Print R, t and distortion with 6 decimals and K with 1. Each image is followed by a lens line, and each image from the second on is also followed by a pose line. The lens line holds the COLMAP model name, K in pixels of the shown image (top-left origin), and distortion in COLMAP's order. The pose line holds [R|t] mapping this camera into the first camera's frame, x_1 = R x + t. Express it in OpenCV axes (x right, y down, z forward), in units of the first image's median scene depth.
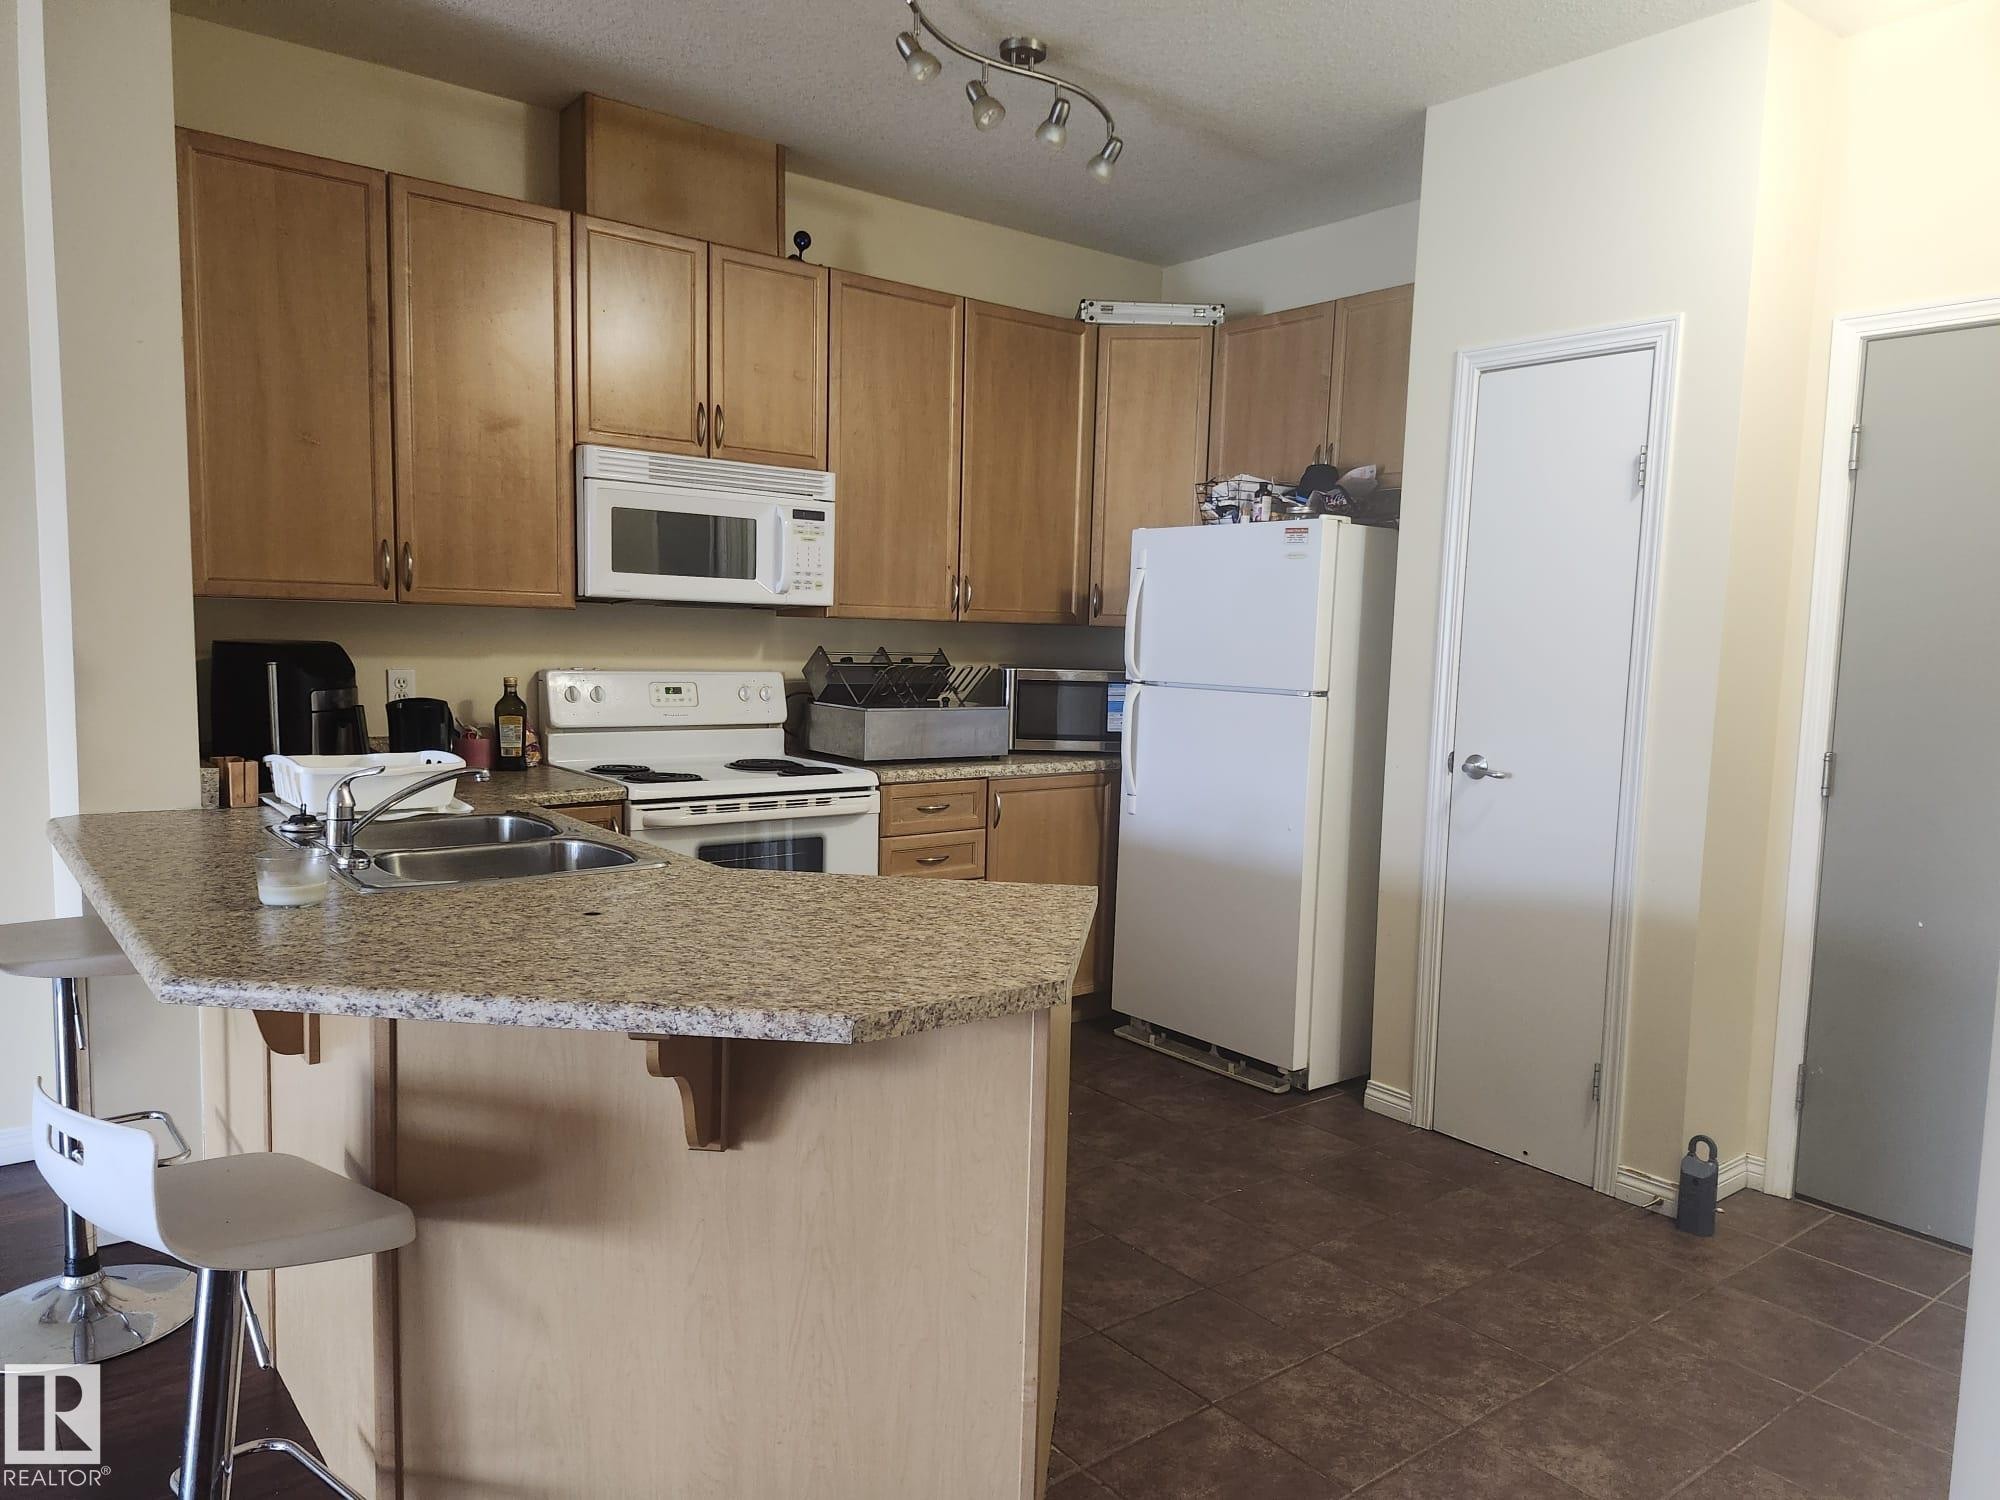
lens RADIAL K [[1376.8, 0, 1034.5], [0, 1376.8, 770.5], [0, 0, 1]] dist [0.072467, -0.084816]
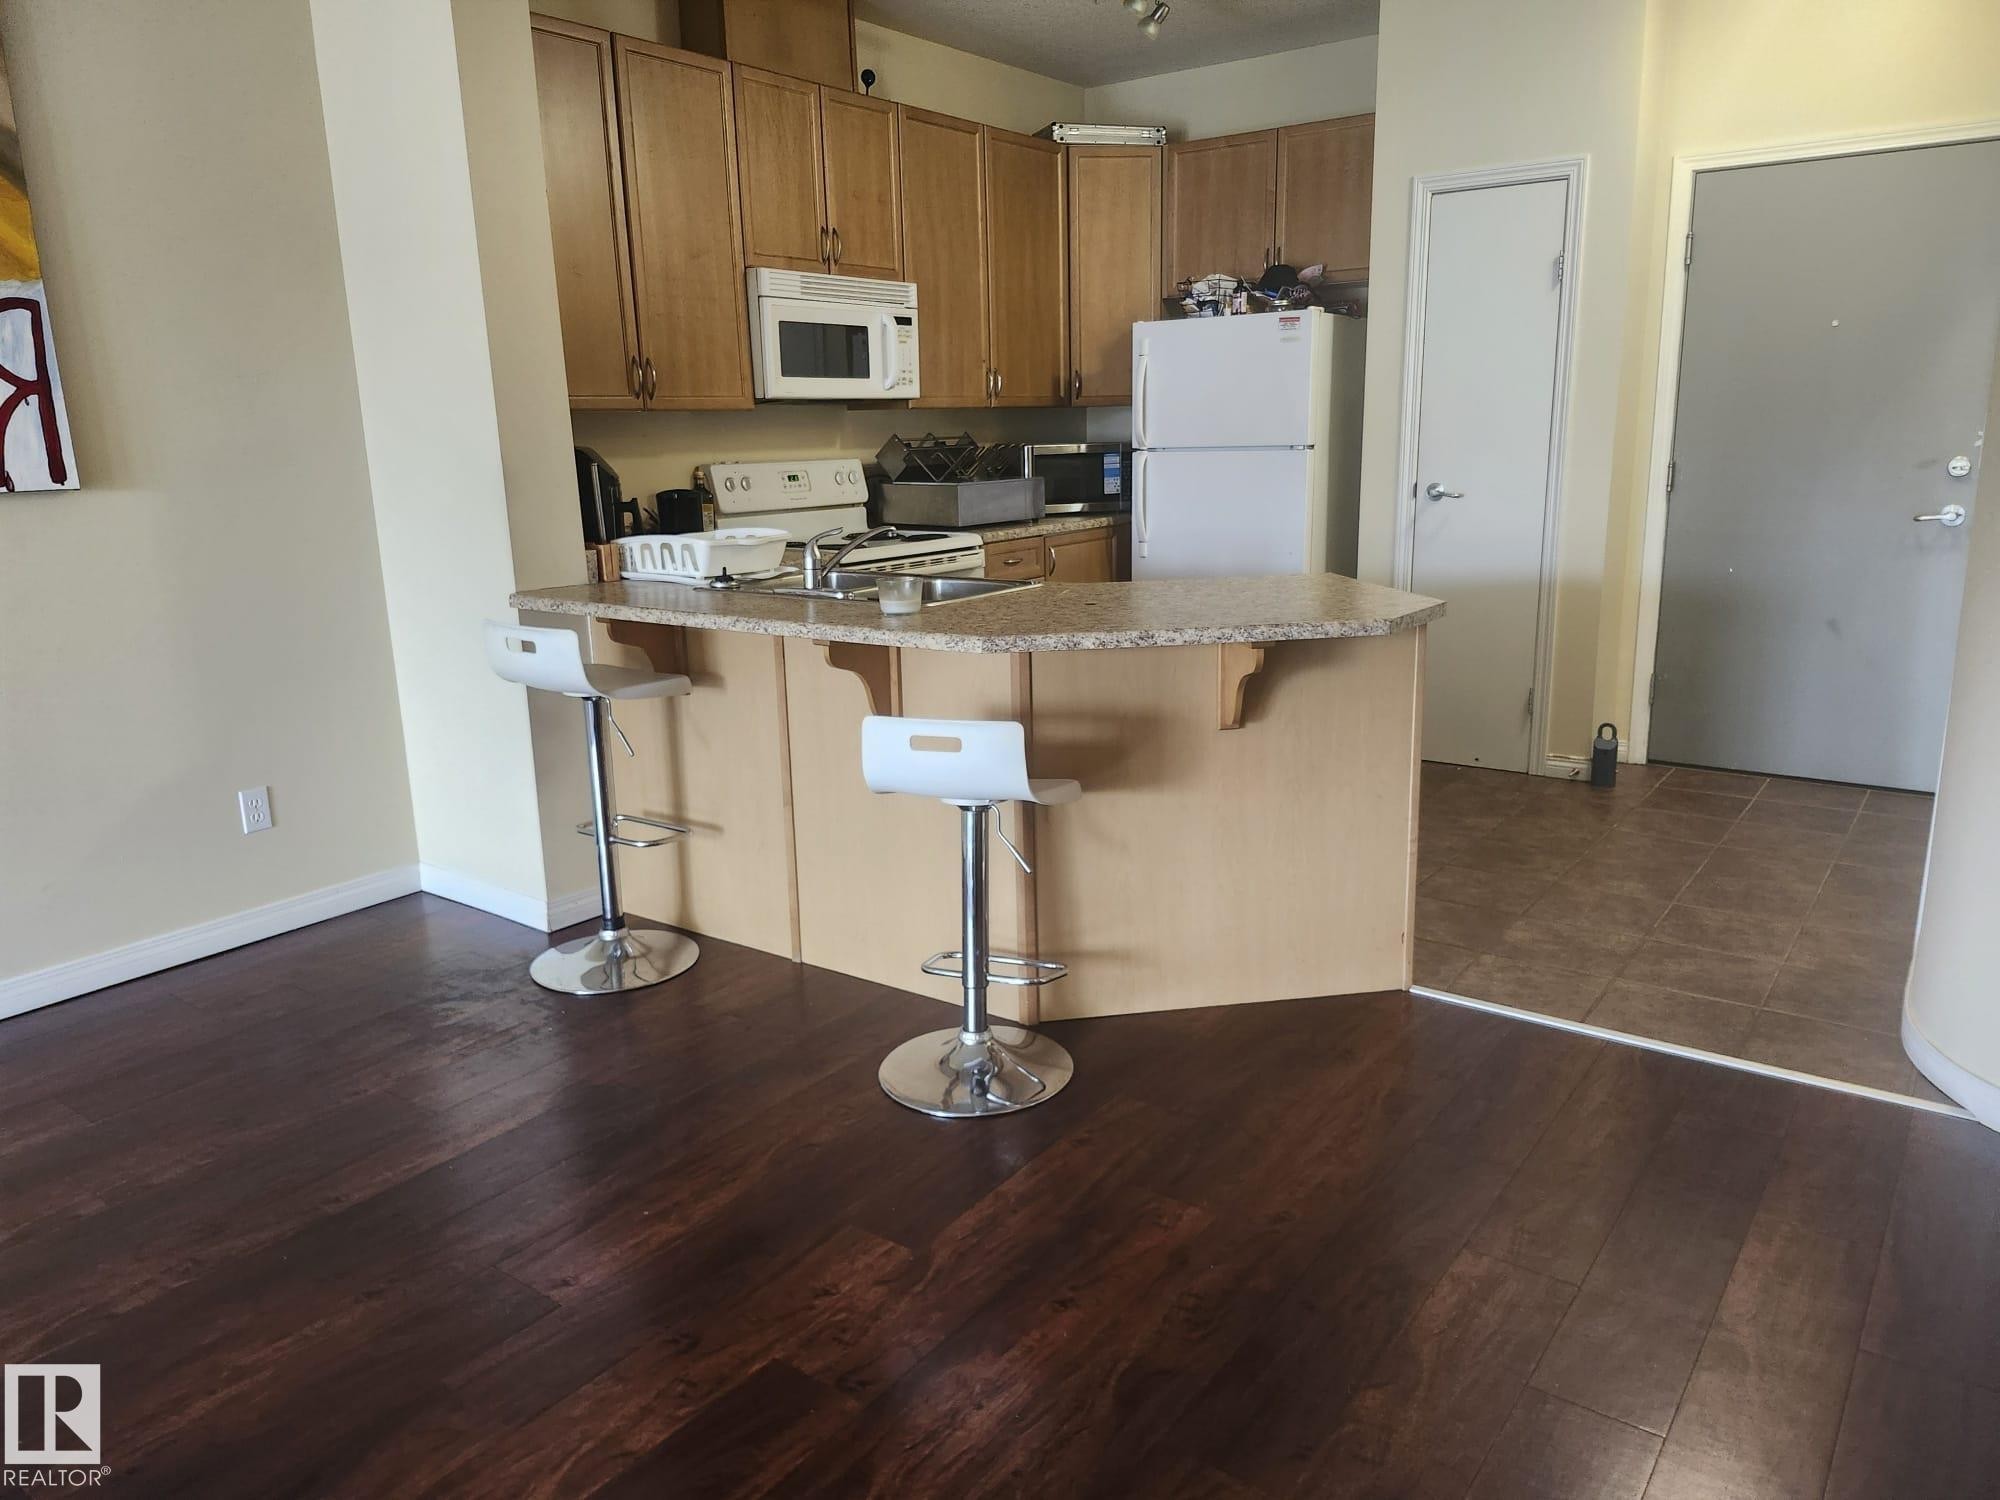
lens RADIAL K [[1376.8, 0, 1032.7], [0, 1376.8, 752.4], [0, 0, 1]] dist [0.072467, -0.084816]
pose [[0.963490, -0.110707, 0.243783, -0.433211], [0.077029, 0.986632, 0.143610, 0.023694], [-0.256423, -0.119588, 0.959138, -0.257994]]
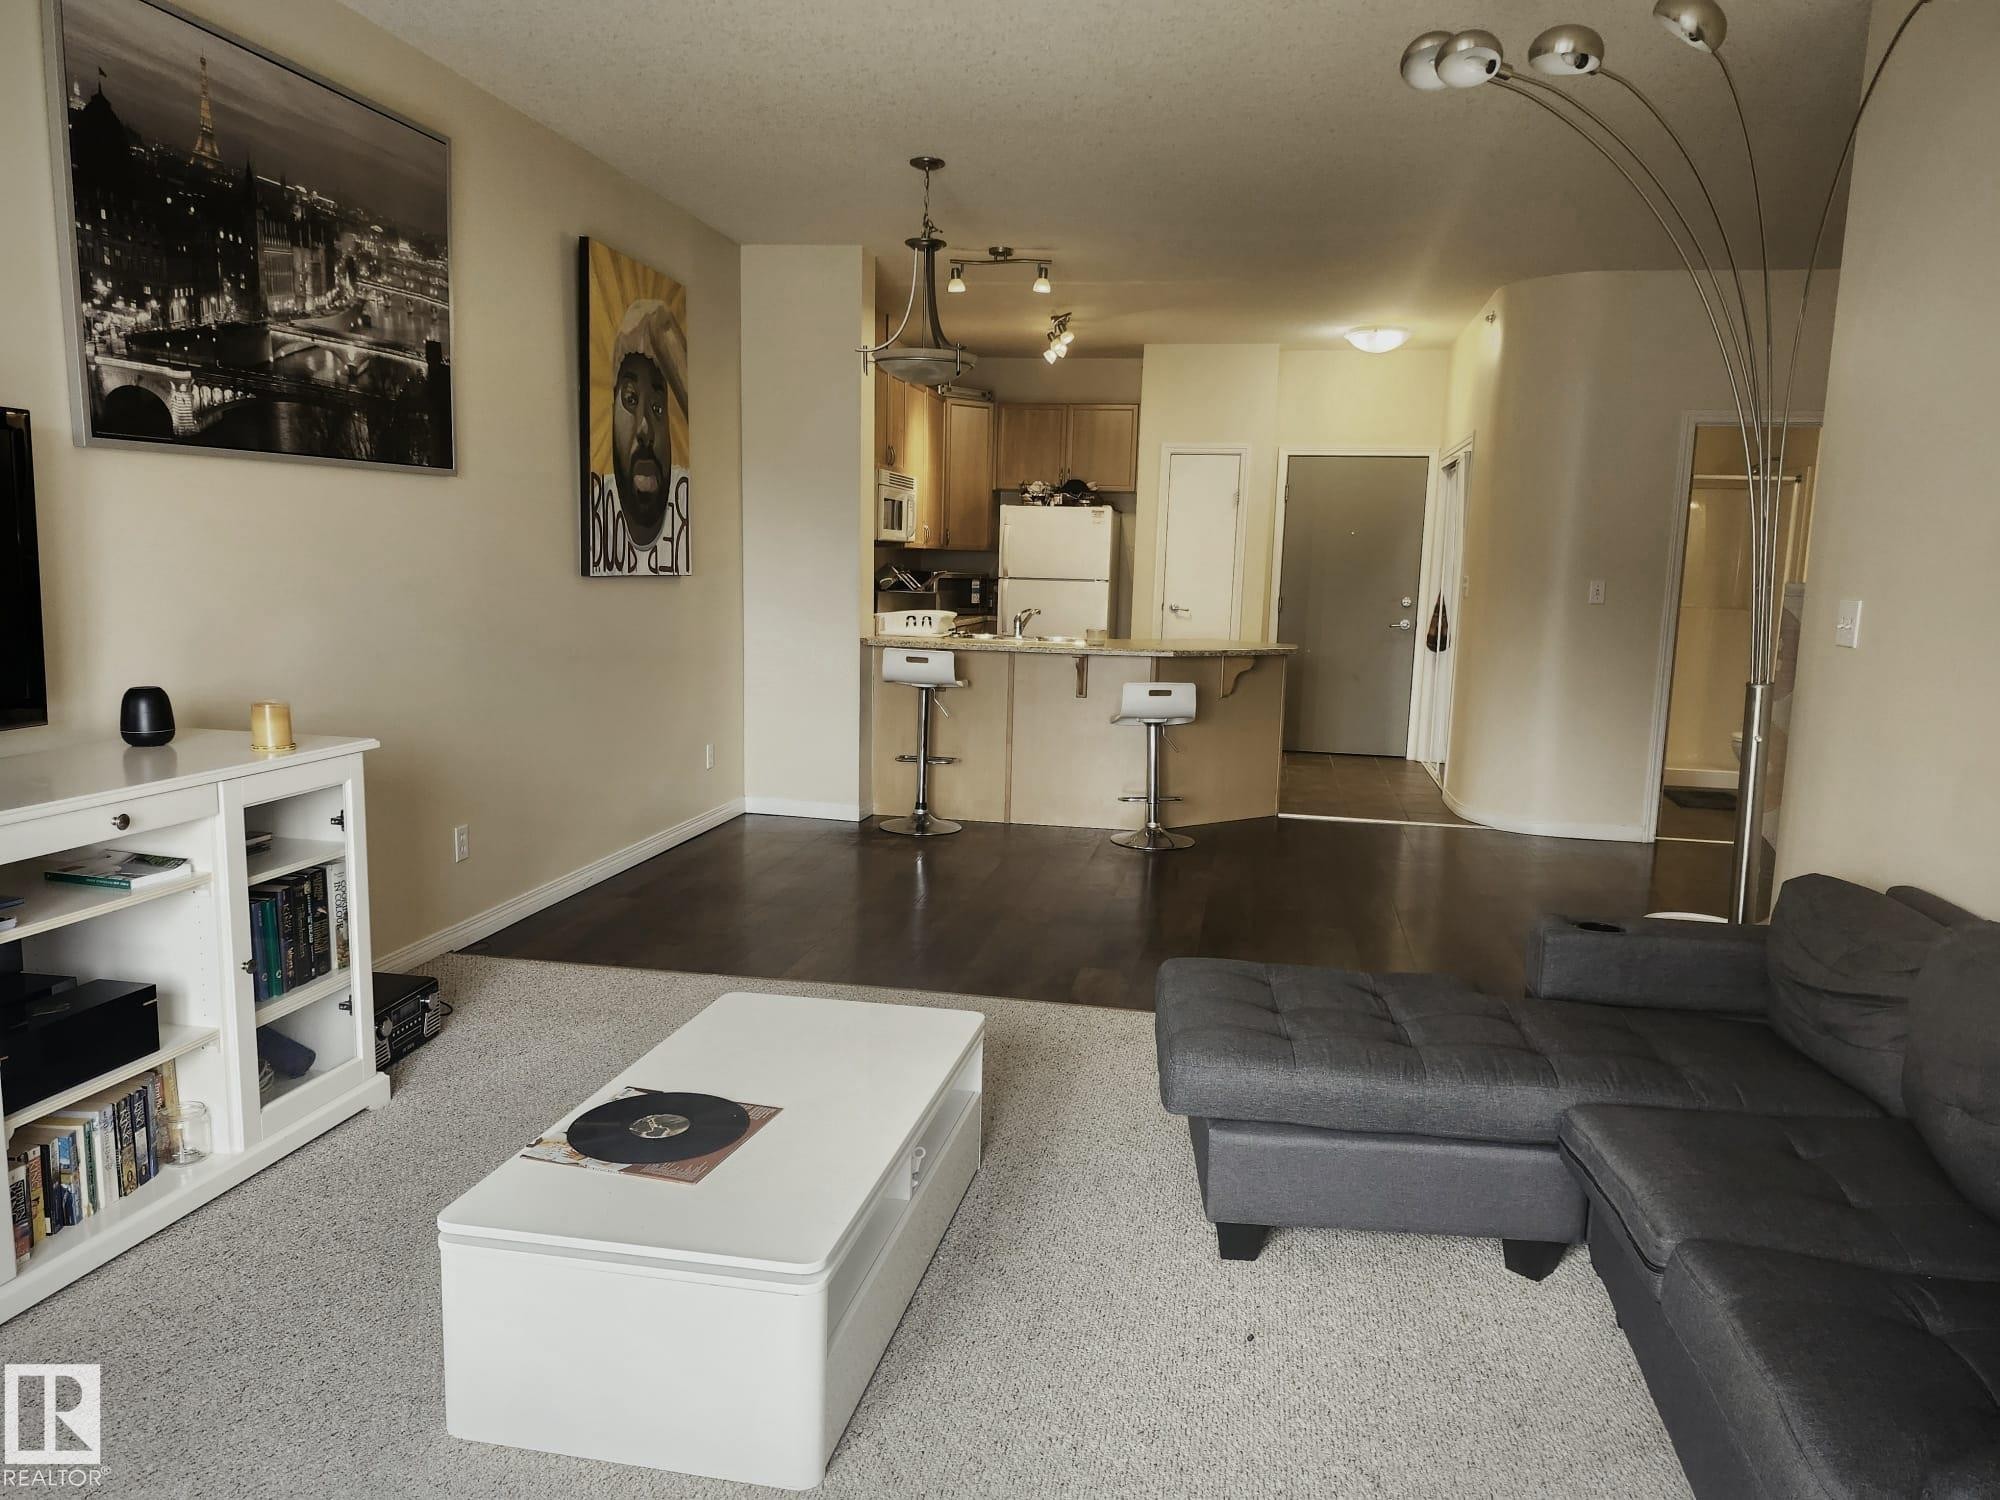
lens RADIAL K [[1376.8, 0, 1031.5], [0, 1376.8, 755.9], [0, 0, 1]] dist [0.072467, -0.084816]
pose [[0.752289, -0.101054, 0.651037, -1.579915], [0.062099, 0.994643, 0.082632, 0.044005], [-0.655900, -0.021734, 0.754535, -0.773511]]
